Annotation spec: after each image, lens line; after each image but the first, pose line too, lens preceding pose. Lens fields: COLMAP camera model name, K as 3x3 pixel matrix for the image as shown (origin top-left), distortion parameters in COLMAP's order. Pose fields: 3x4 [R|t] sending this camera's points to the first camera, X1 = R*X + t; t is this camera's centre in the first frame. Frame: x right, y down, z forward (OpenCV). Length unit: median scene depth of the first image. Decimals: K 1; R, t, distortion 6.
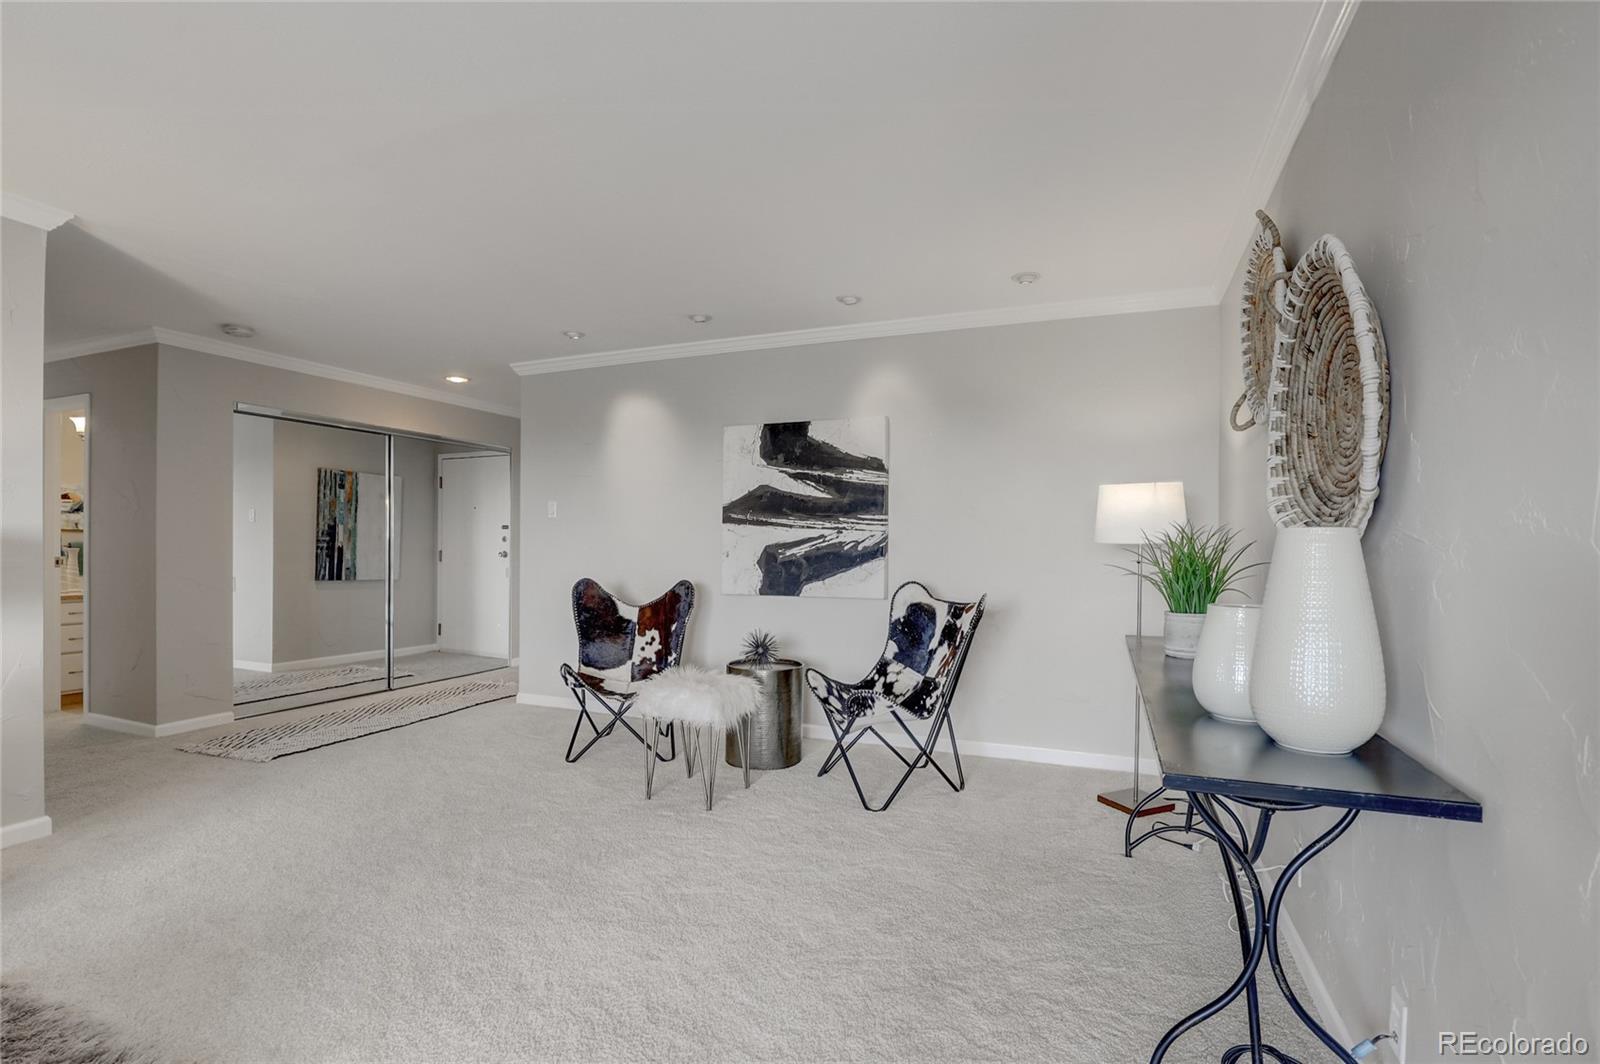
lens RADIAL K [[787.6, 0, 801.9], [0, 787.6, 548.8], [0, 0, 1]] dist [-0.001969, -0.000175]
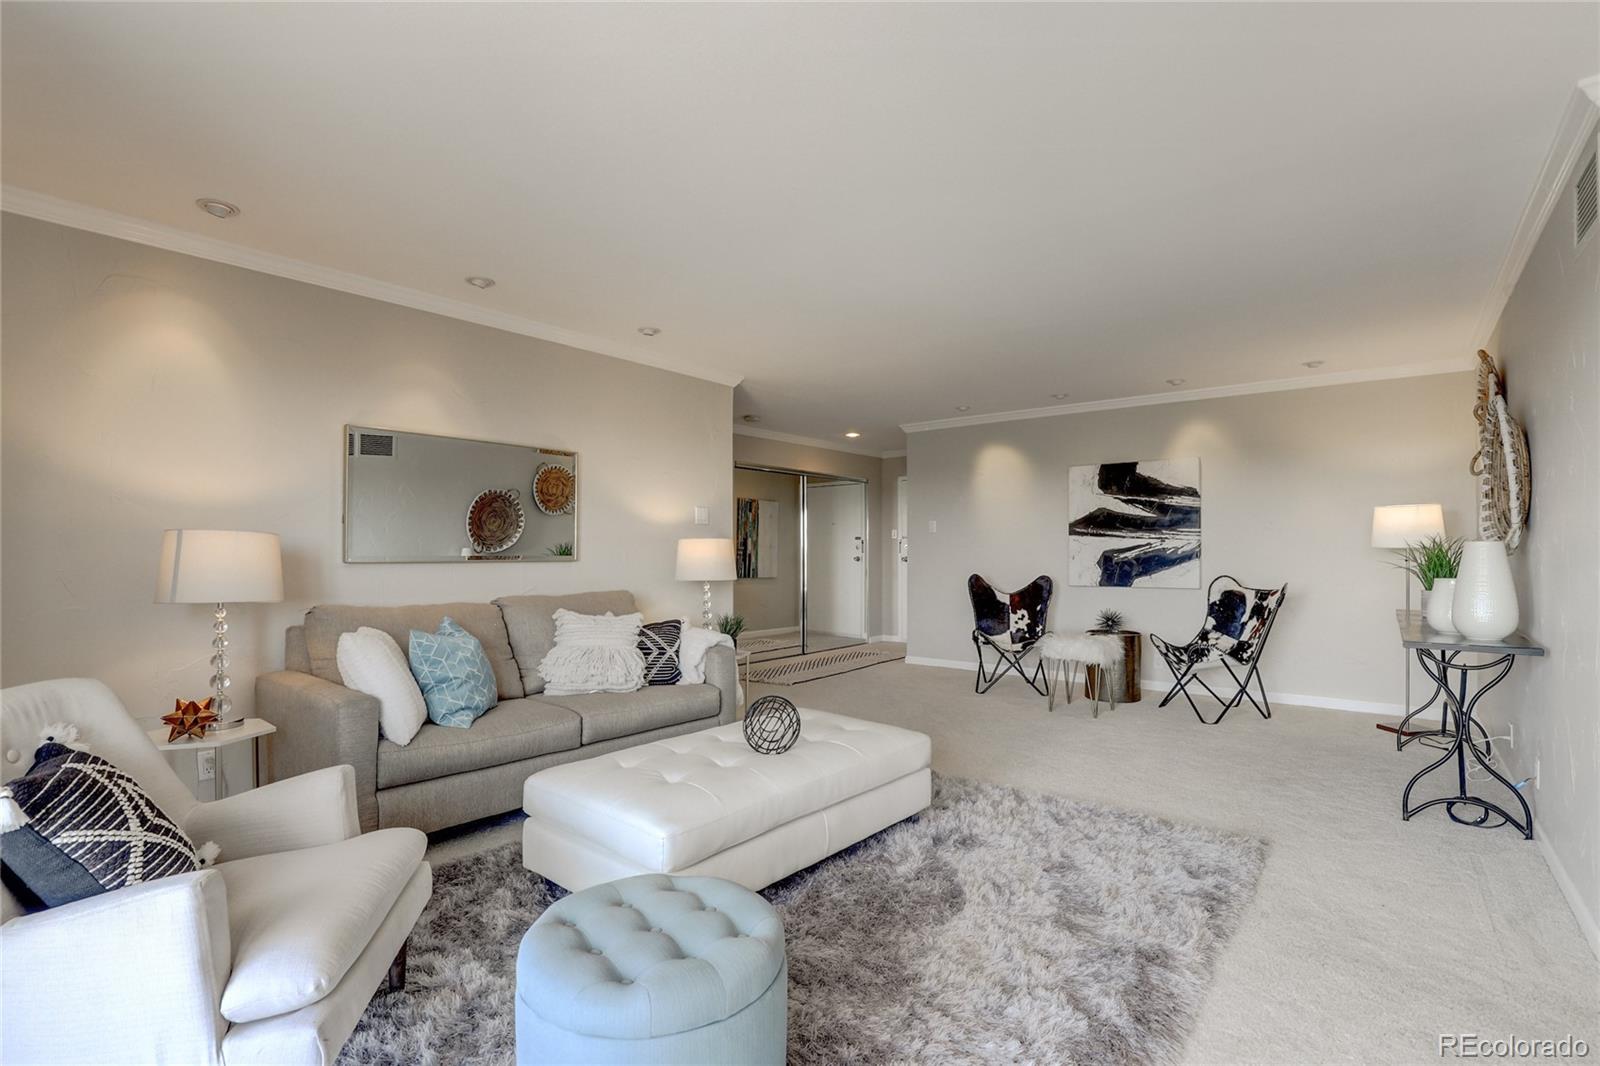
lens RADIAL K [[781.9, 0, 806.6], [0, 781.9, 545.5], [0, 0, 1]] dist [-0.018720, 0.000327]
pose [[0.963137, -0.008362, -0.268882, -0.188727], [0.005158, 0.999907, -0.012619, 0.001148], [0.268962, 0.010767, 0.963090, -0.499510]]
